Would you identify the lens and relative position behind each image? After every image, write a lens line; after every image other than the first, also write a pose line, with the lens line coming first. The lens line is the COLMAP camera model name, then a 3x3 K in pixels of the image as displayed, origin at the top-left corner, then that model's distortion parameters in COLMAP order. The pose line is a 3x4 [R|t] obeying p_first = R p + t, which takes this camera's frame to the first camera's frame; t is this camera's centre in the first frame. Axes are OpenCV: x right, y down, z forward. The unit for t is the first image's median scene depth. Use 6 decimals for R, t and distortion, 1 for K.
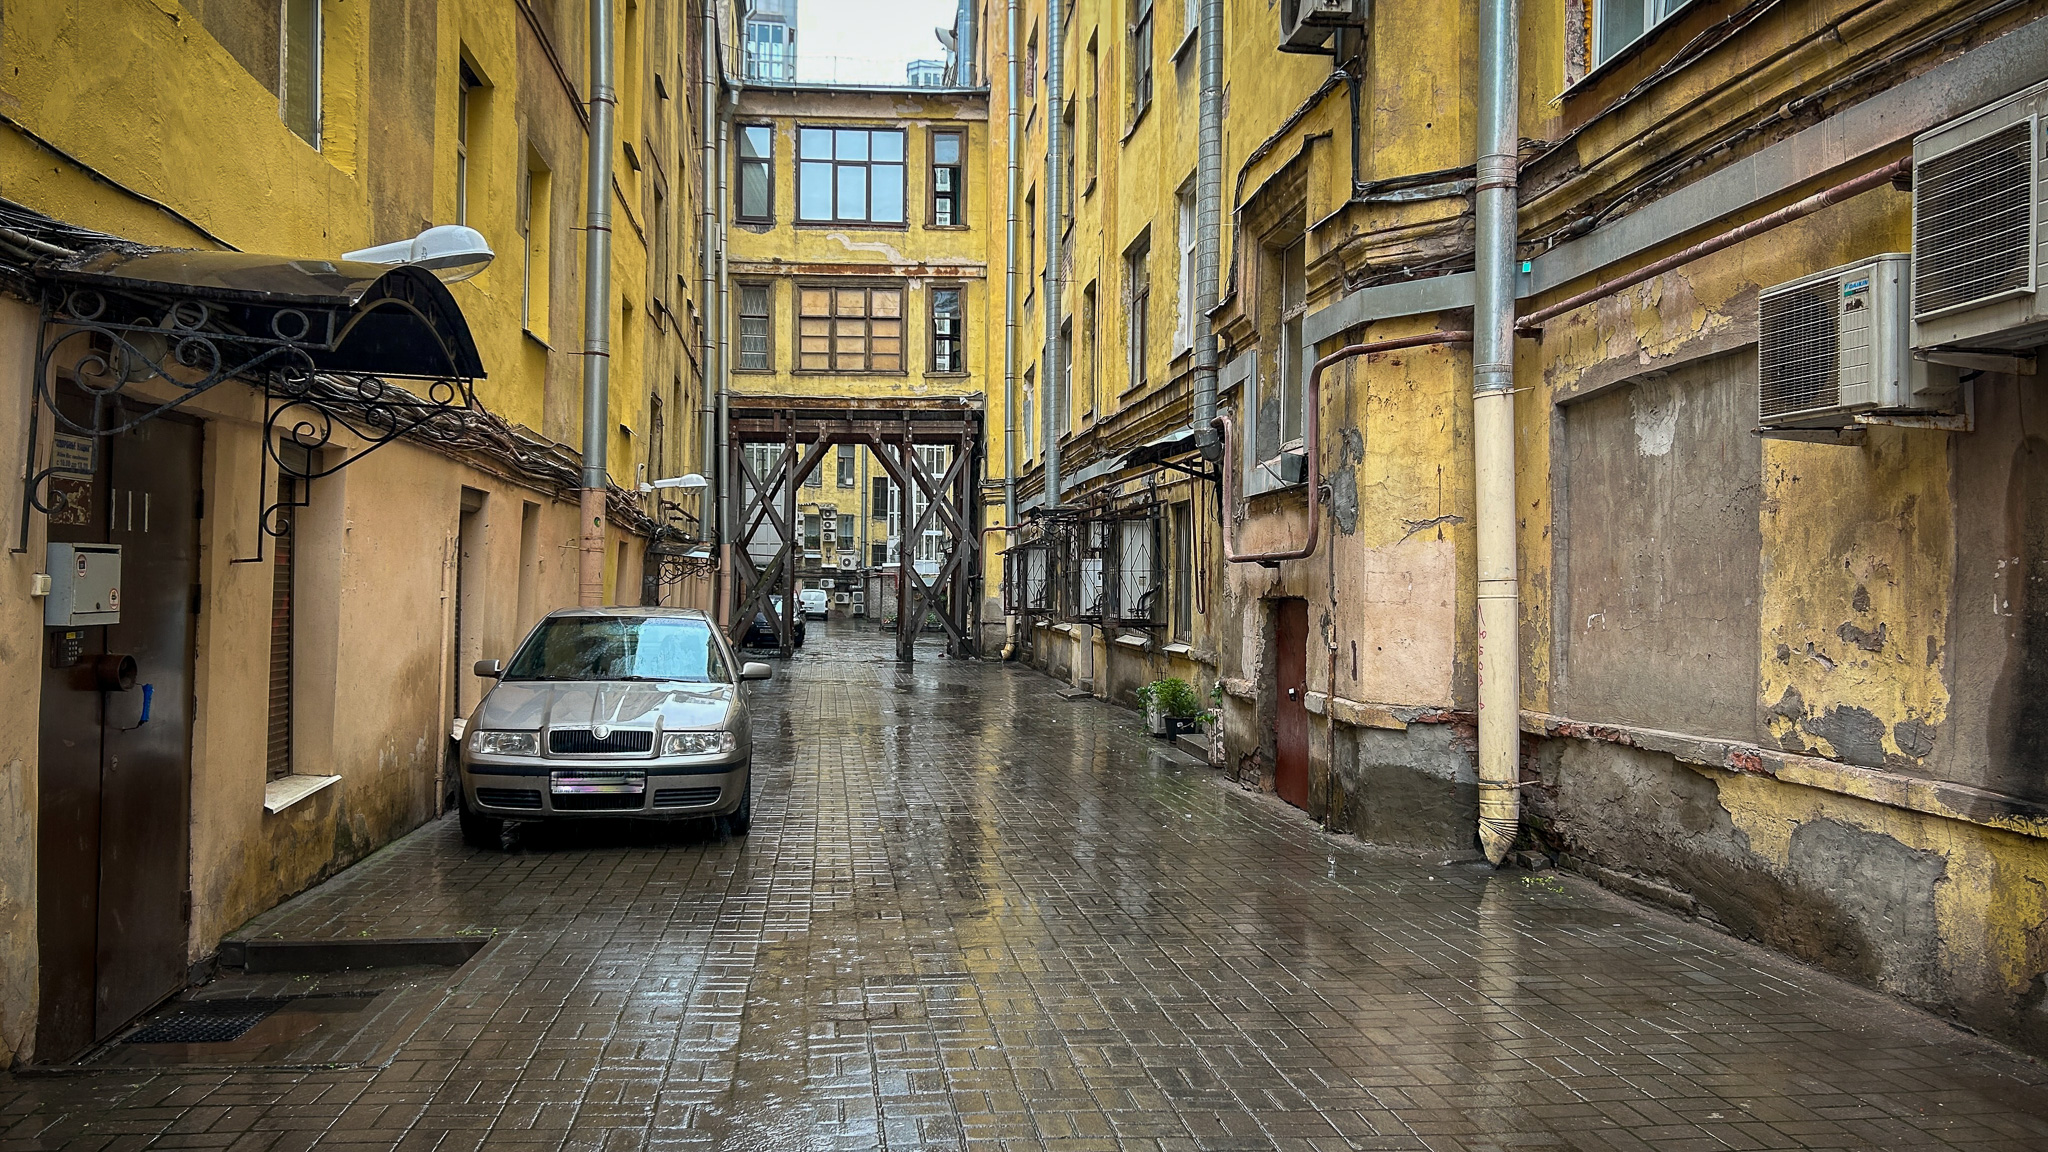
lens RADIAL K [[1520.8, 0, 1023.0], [0, 1520.8, 571.8], [0, 0, 1]] dist [-0.008288, -0.008697]
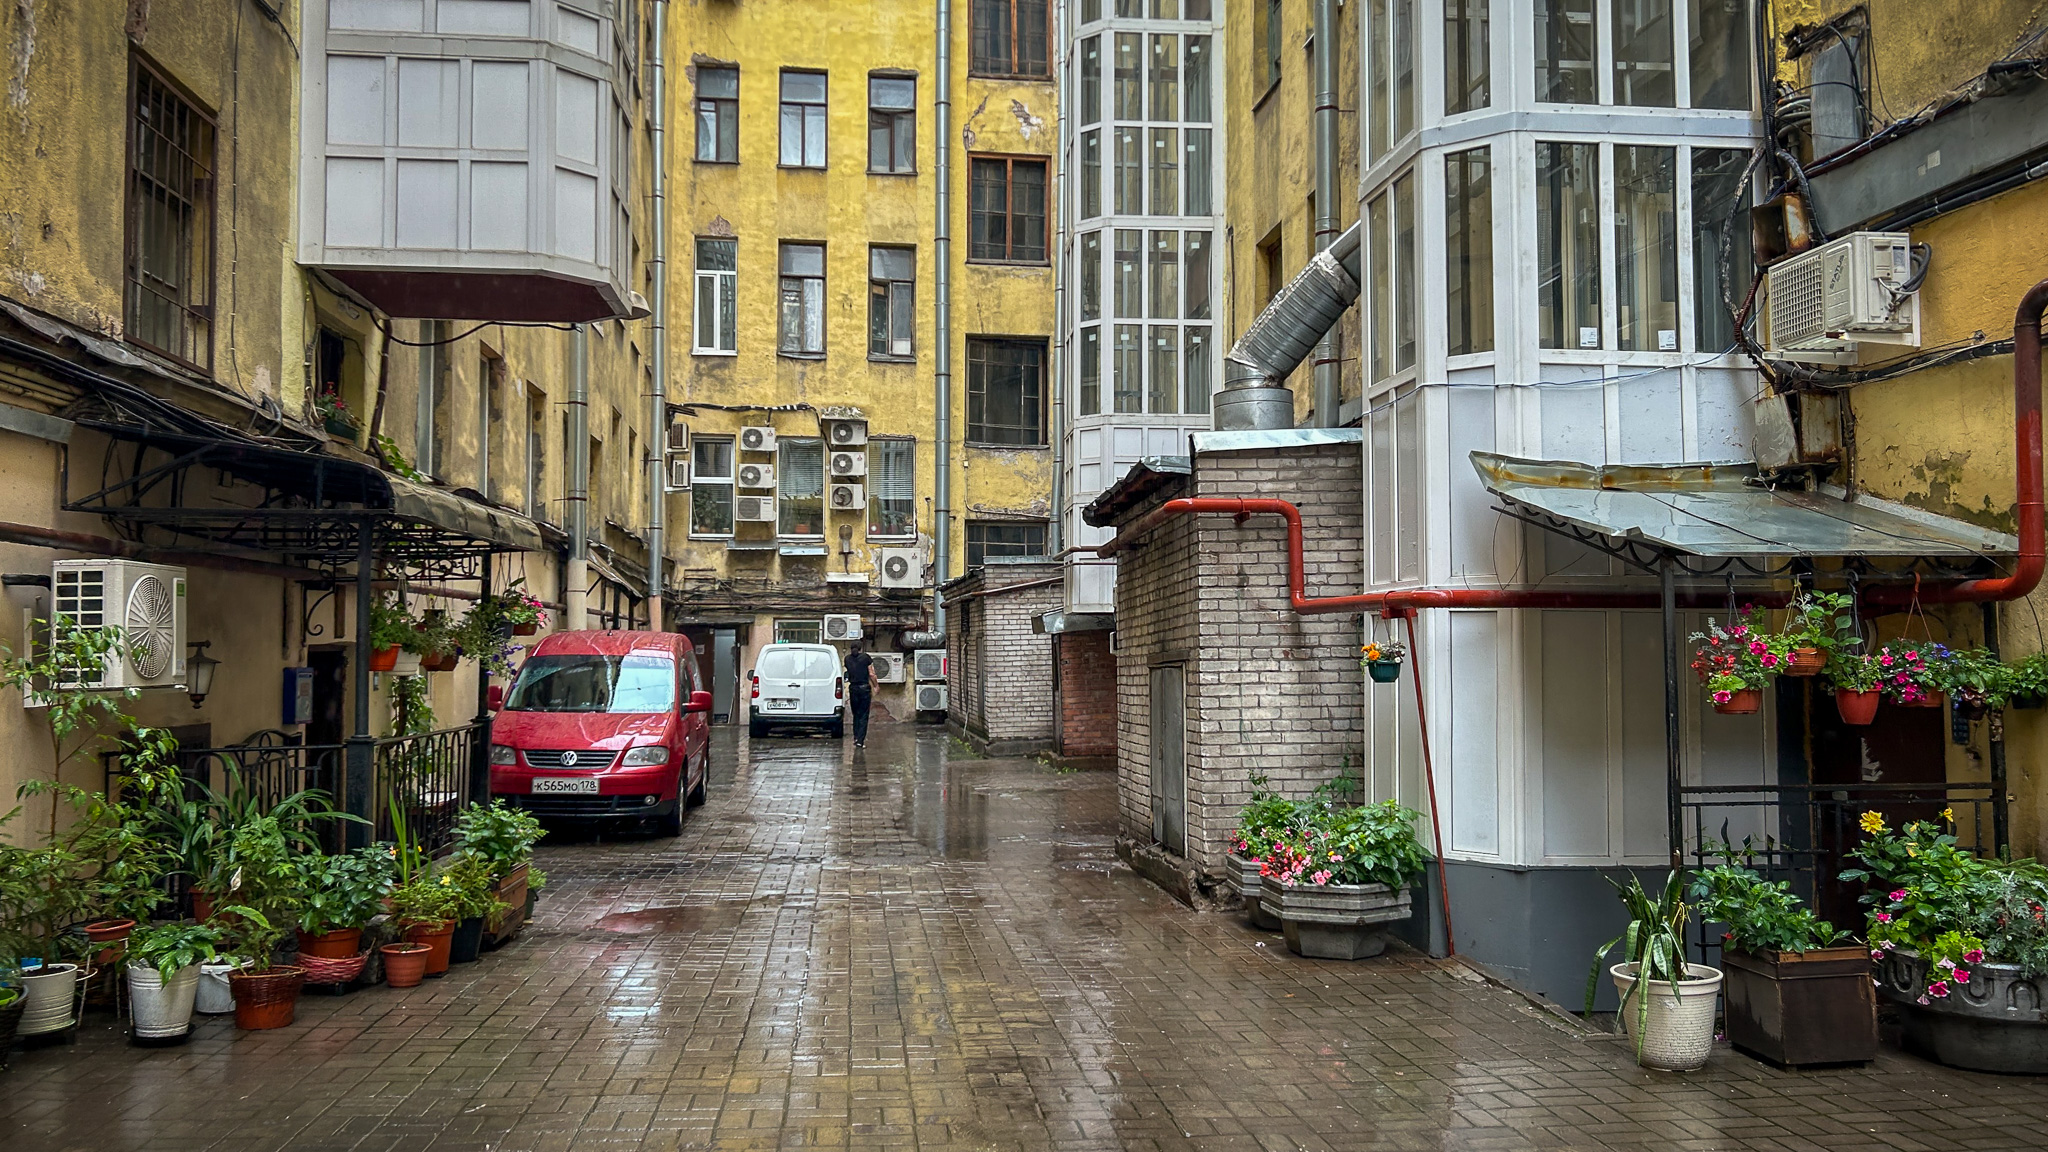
lens RADIAL K [[1520.8, 0, 1023.3], [0, 1520.8, 581.9], [0, 0, 1]] dist [-0.008288, -0.008697]
pose [[0.999349, -0.014802, -0.032903, -0.074103], [0.013515, 0.999148, -0.038994, 0.011567], [0.033453, 0.038524, 0.998698, 0.640974]]
